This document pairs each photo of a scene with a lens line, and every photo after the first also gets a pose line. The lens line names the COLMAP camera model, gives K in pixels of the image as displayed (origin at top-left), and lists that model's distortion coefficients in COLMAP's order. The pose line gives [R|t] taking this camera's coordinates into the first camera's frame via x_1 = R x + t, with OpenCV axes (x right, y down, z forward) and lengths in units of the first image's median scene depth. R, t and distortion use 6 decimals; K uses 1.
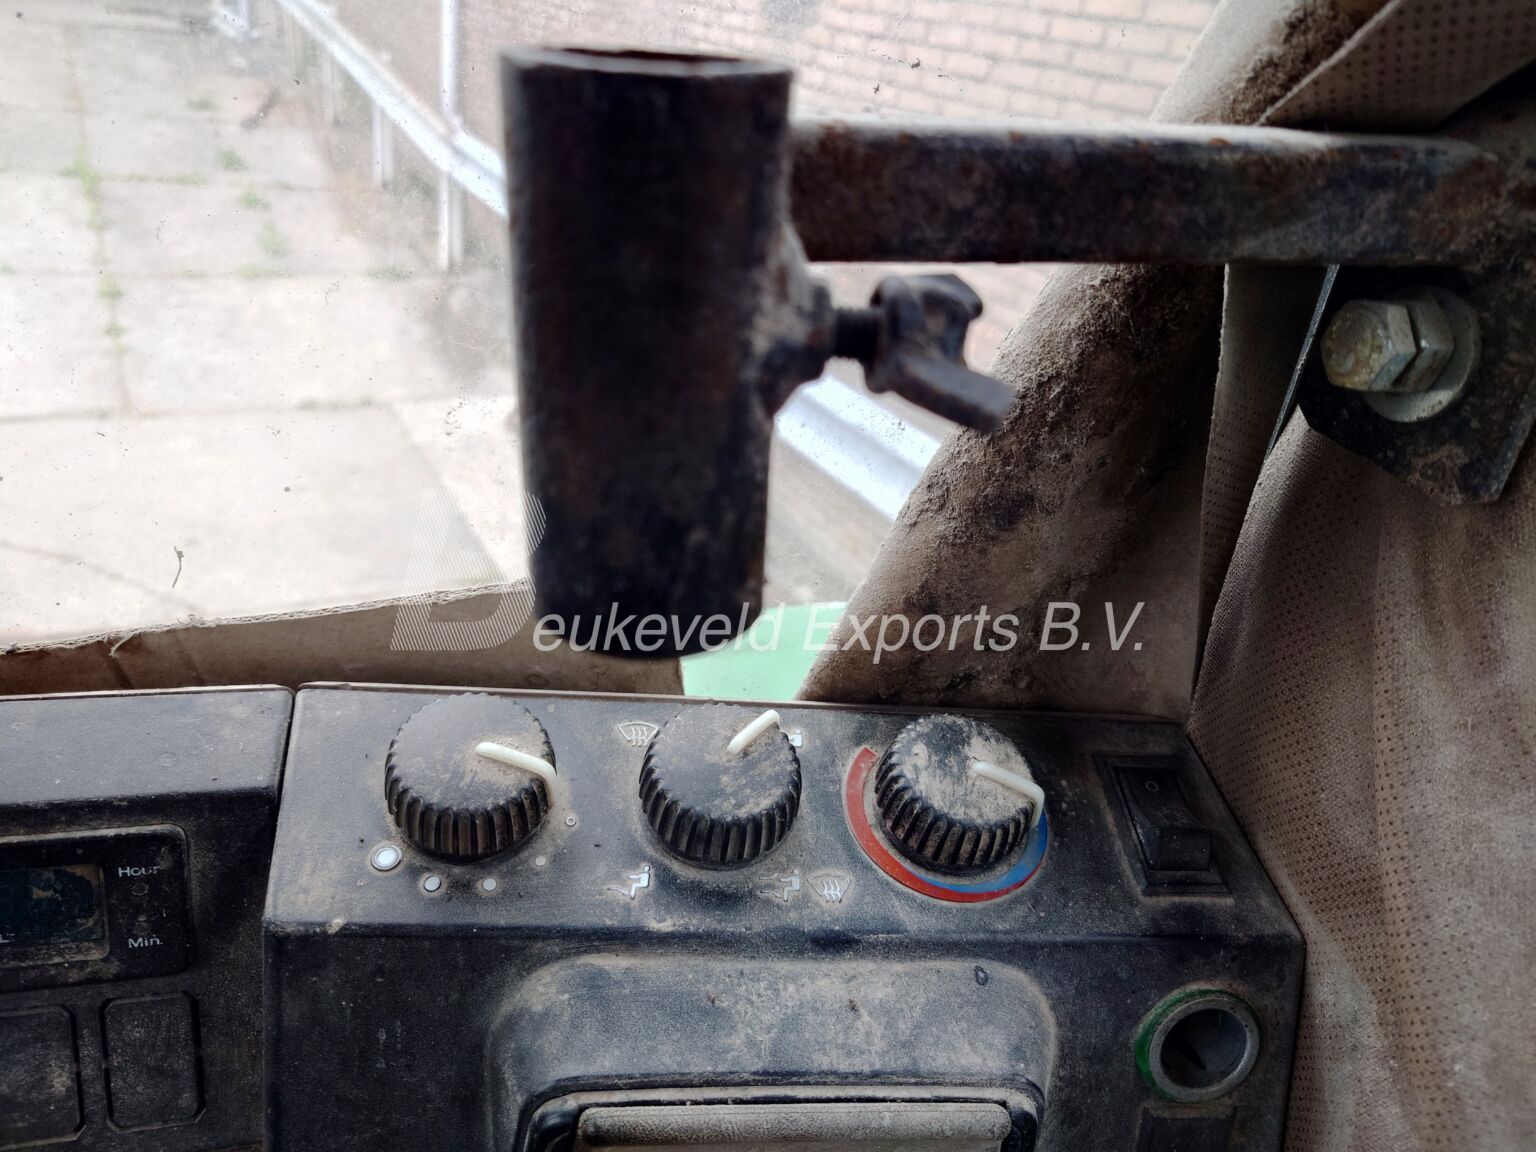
lens RADIAL K [[1130.2, 0, 768.0], [0, 1130.2, 576.0], [0, 0, 1]] dist [0.001073, -0.001391]
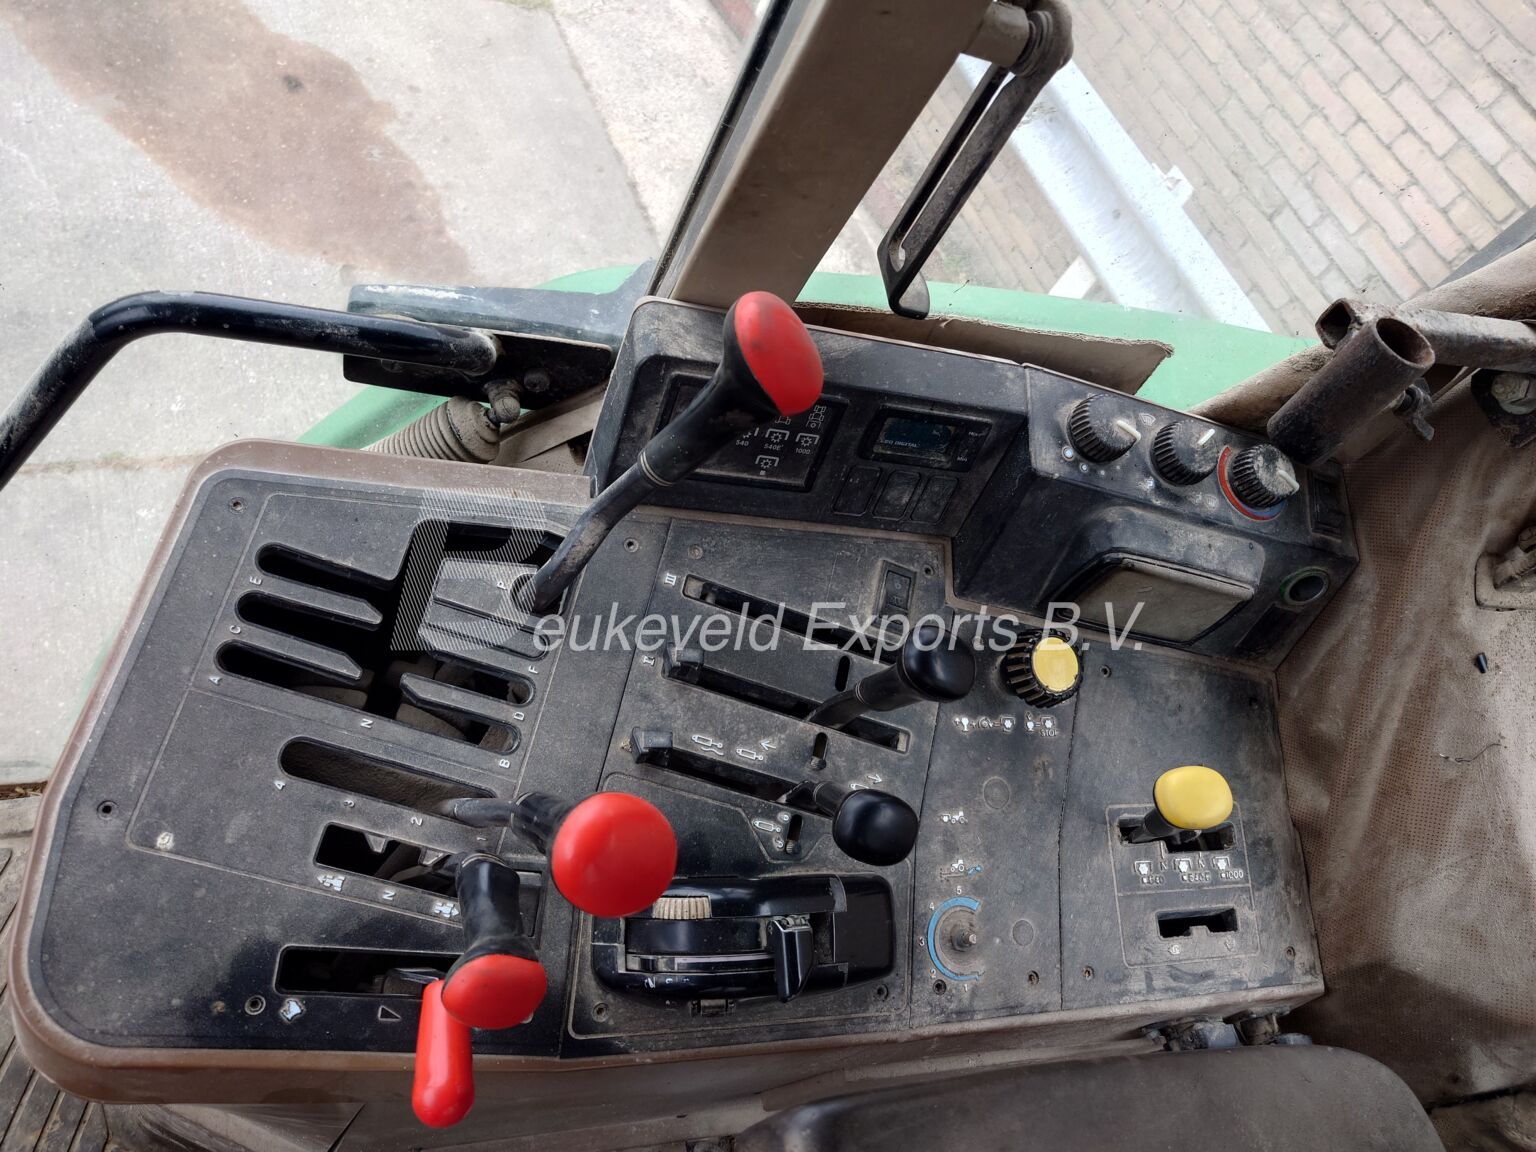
lens RADIAL K [[1130.2, 0, 768.0], [0, 1130.2, 576.0], [0, 0, 1]] dist [0.001073, -0.001391]
pose [[0.962206, 0.225638, 0.152468, -1.298773], [-0.269553, 0.868781, 0.415403, -0.383563], [-0.038730, -0.440802, 0.896769, -1.372099]]
